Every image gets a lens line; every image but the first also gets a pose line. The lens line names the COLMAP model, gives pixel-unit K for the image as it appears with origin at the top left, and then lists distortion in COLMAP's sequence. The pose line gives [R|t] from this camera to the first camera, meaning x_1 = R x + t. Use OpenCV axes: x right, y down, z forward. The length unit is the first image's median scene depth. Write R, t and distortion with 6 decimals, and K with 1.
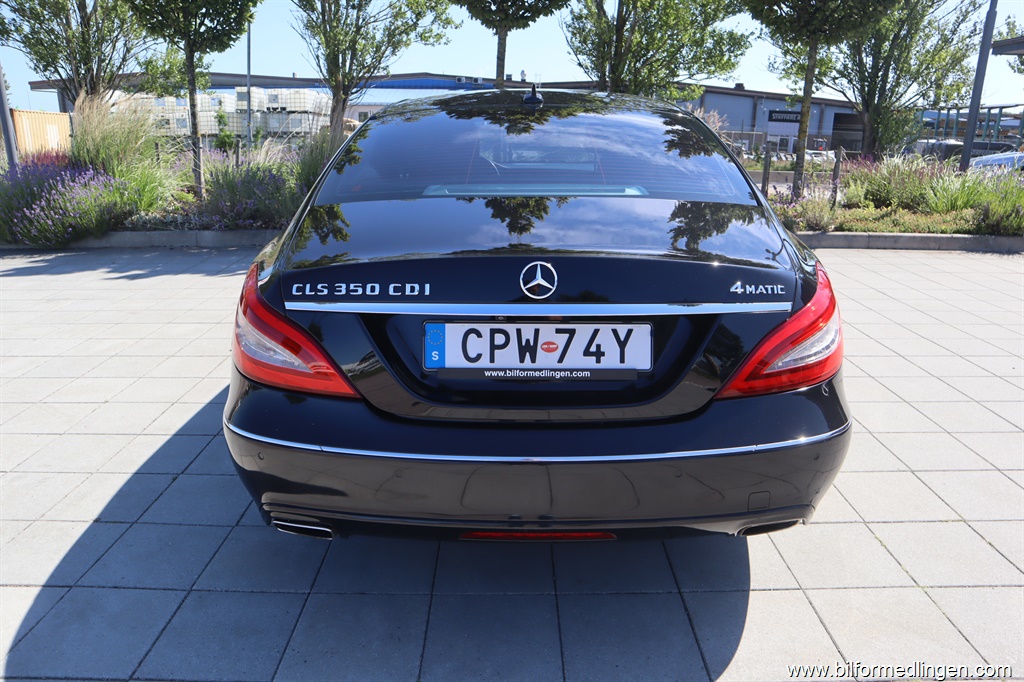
lens RADIAL K [[707.3, 0, 508.4], [0, 707.3, 341.7], [0, 0, 1]] dist [-0.116563, 0.069025]
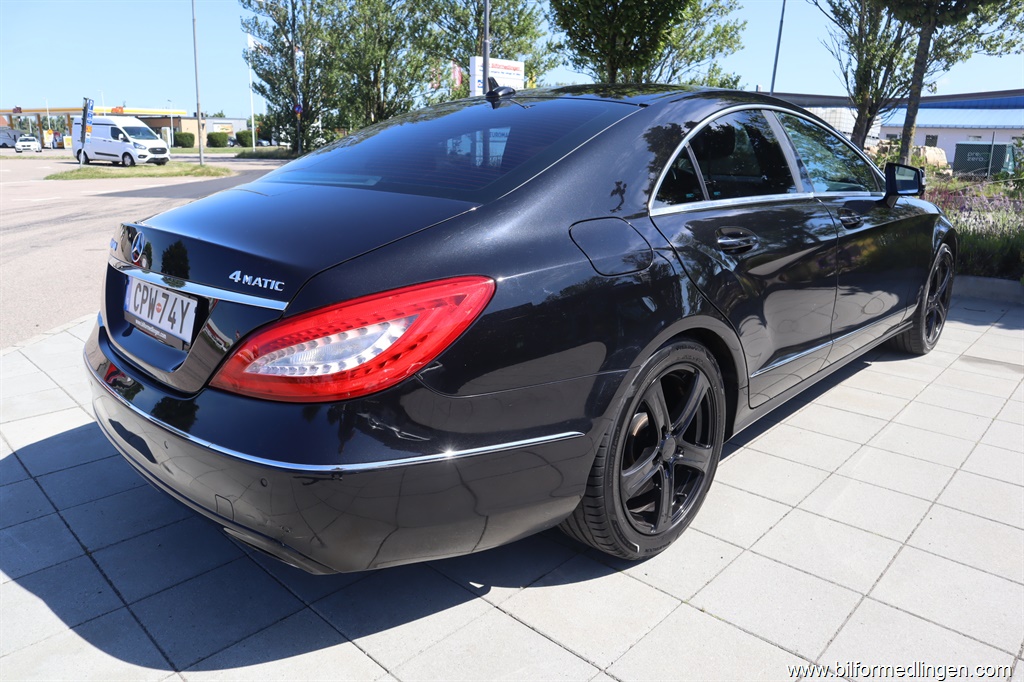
lens RADIAL K [[707.3, 0, 508.4], [0, 707.3, 341.7], [0, 0, 1]] dist [-0.116563, 0.069025]
pose [[0.734195, 0.183369, -0.653707, 1.230283], [-0.200562, 0.978445, 0.049204, -0.109175], [0.648639, 0.094984, 0.755146, 0.506732]]
